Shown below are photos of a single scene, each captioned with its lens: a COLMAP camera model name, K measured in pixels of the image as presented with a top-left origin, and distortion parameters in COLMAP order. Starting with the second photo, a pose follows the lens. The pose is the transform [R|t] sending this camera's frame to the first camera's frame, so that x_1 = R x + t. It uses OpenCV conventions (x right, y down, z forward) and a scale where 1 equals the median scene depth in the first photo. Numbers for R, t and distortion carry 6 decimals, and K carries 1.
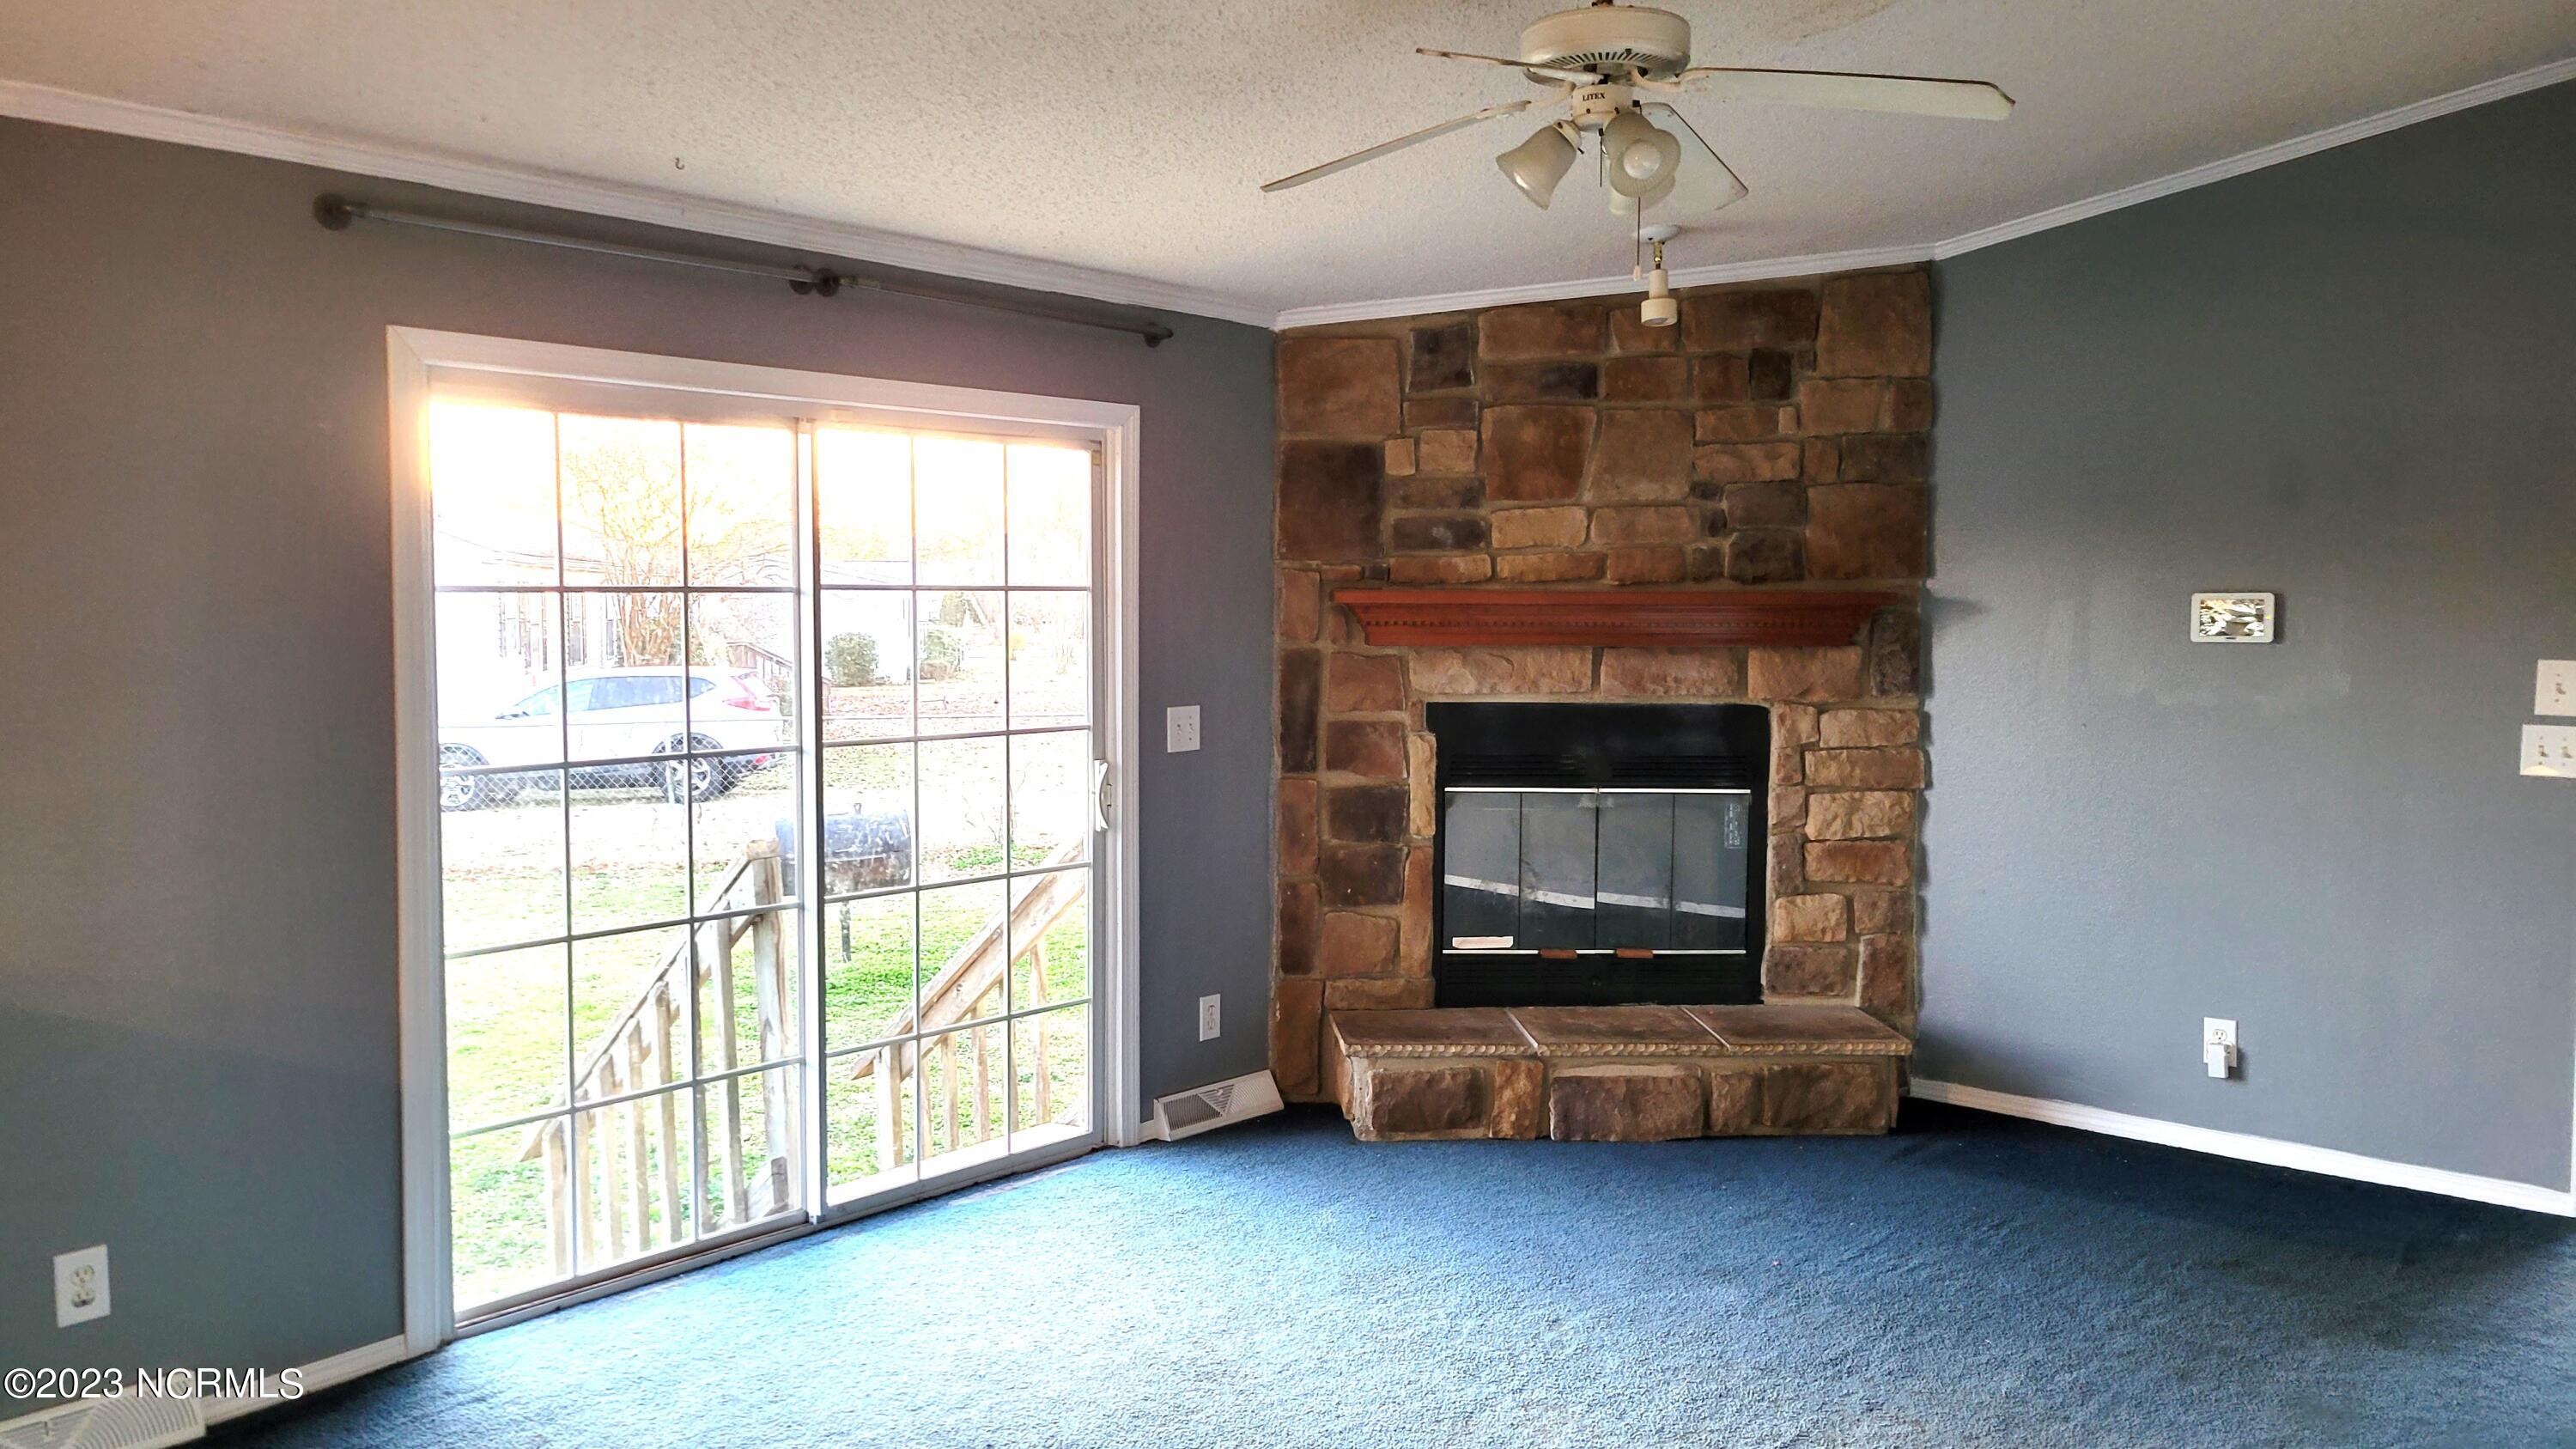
lens RADIAL K [[1979.4, 0, 1275.2], [0, 1979.4, 726.7], [0, 0, 1]] dist [0.074627, -0.018381]
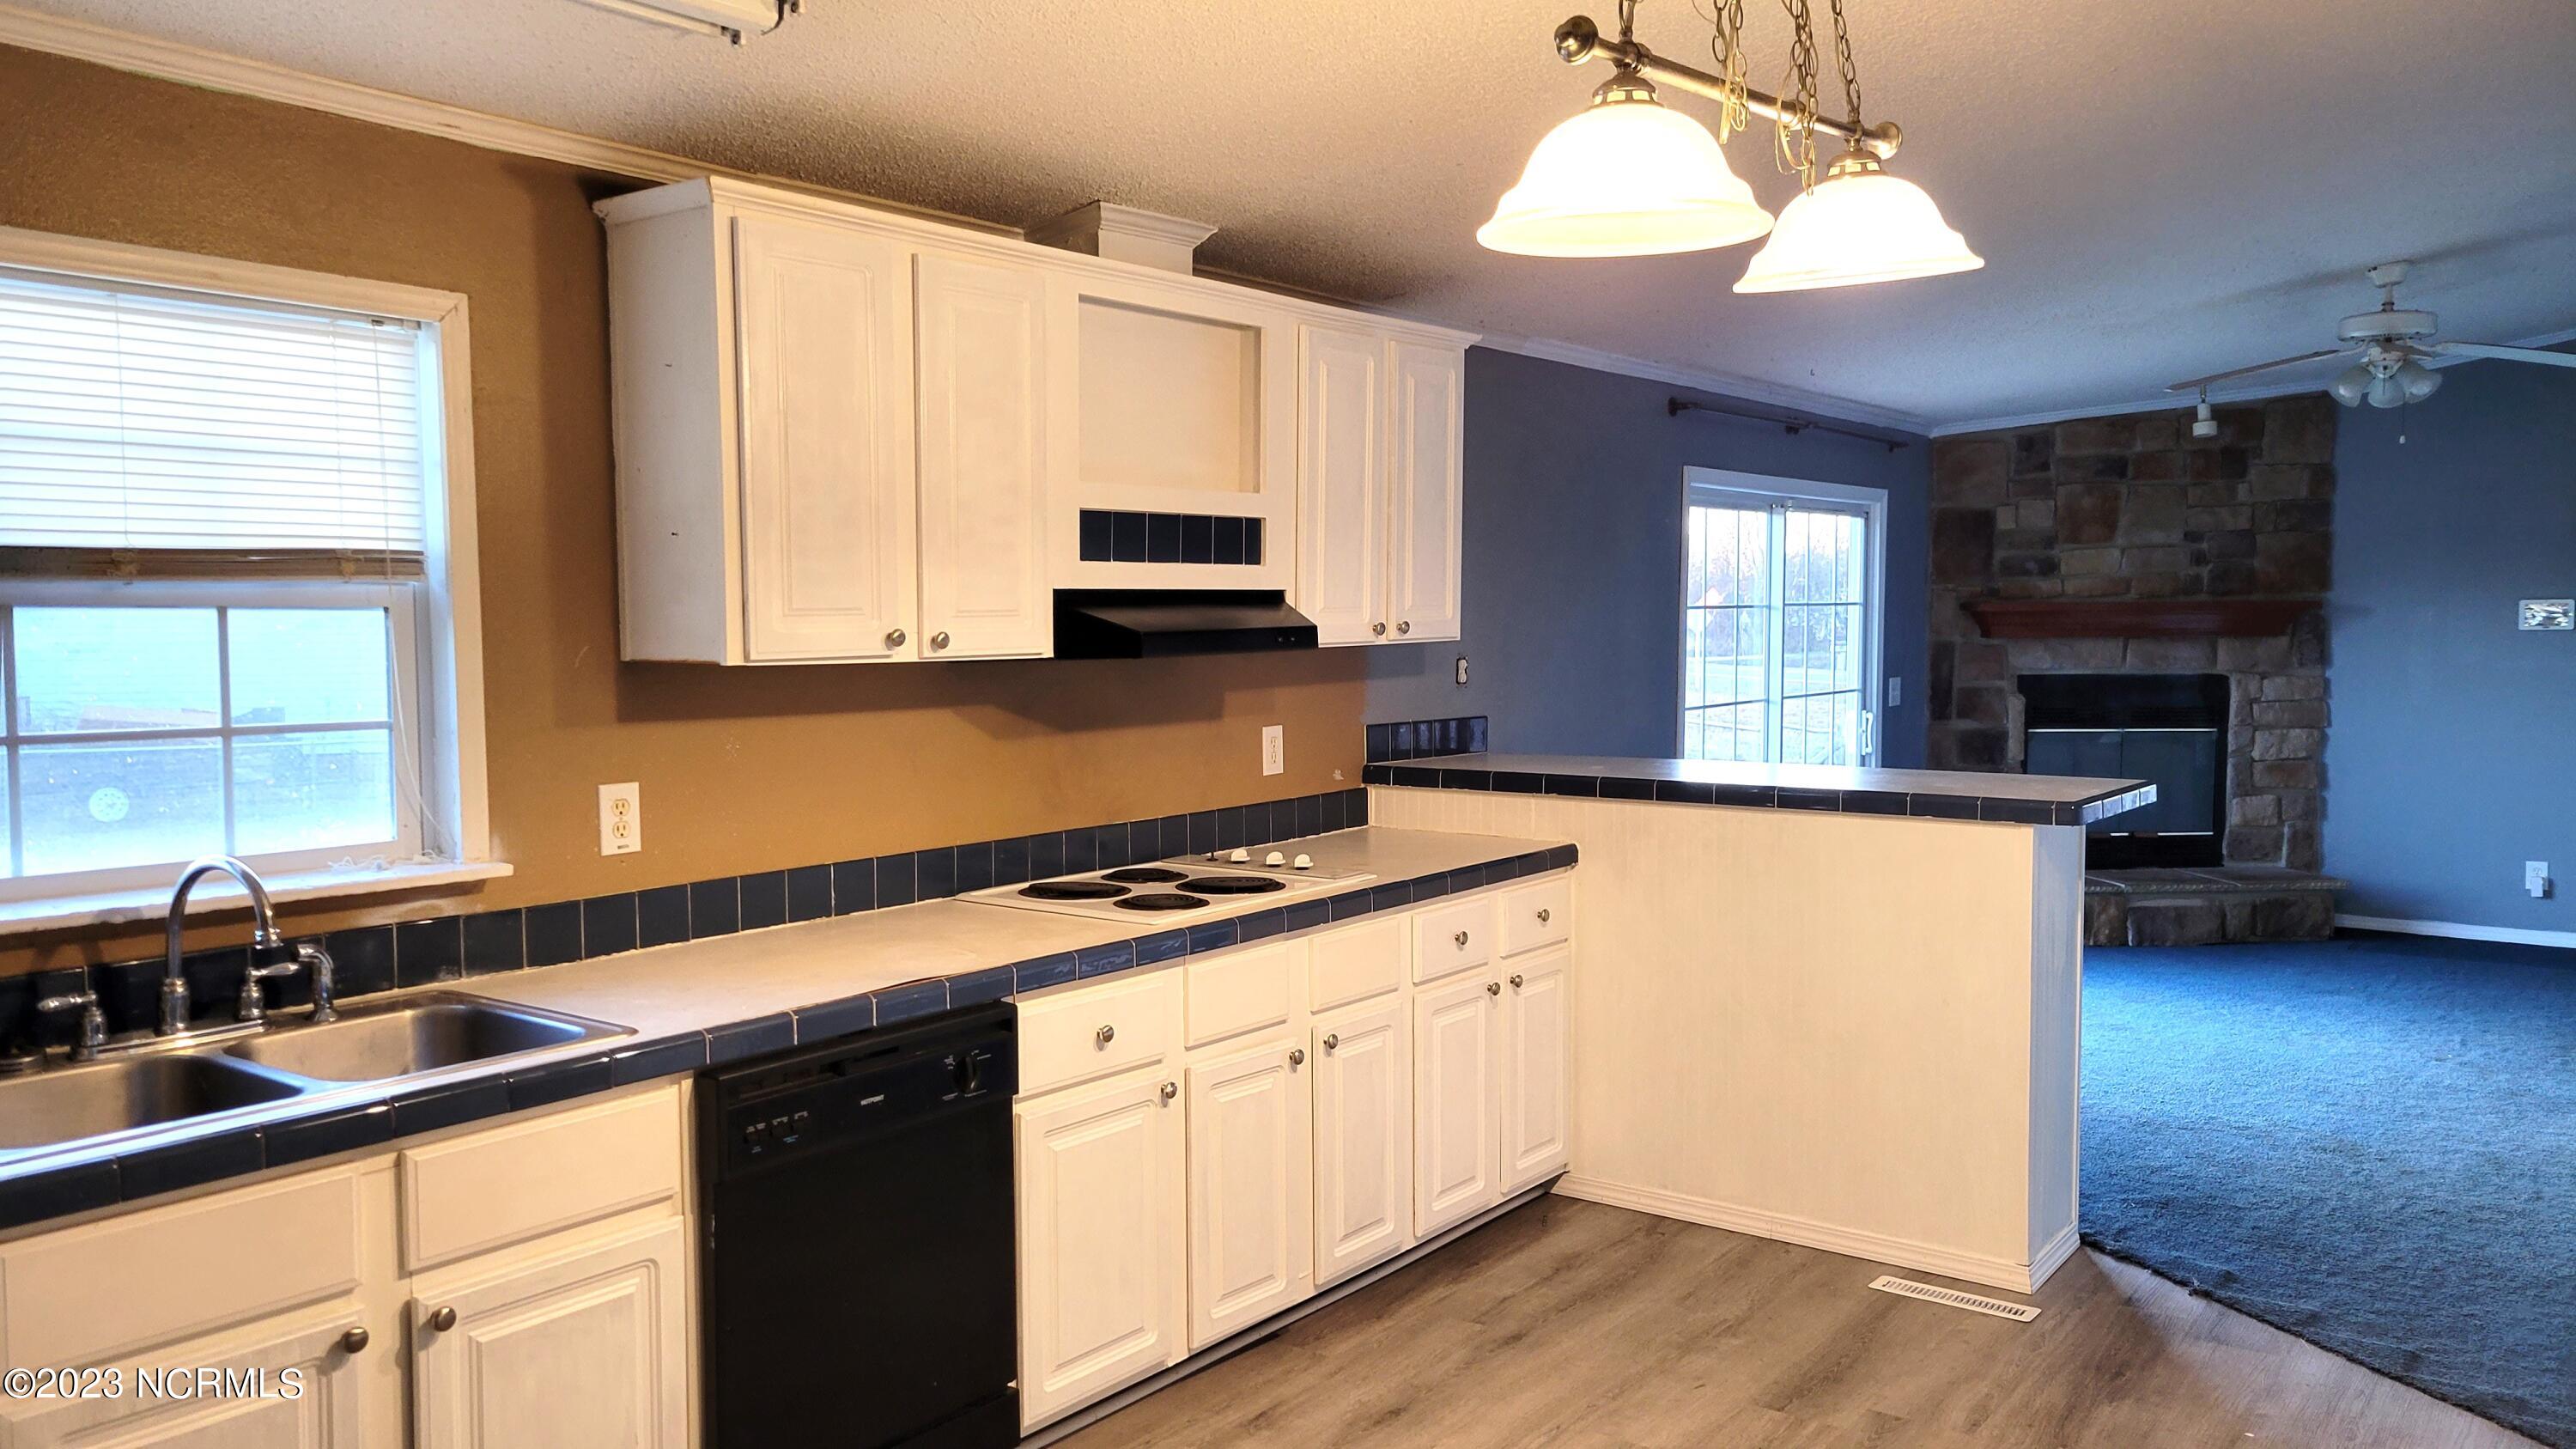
lens RADIAL K [[1979.4, 0, 1276.6], [0, 1979.4, 749.4], [0, 0, 1]] dist [0.074627, -0.018381]
pose [[0.997223, -0.013100, 0.073308, -0.621719], [0.012793, 0.999907, 0.004664, 0.031696], [-0.073362, -0.003714, 0.997298, -0.523919]]
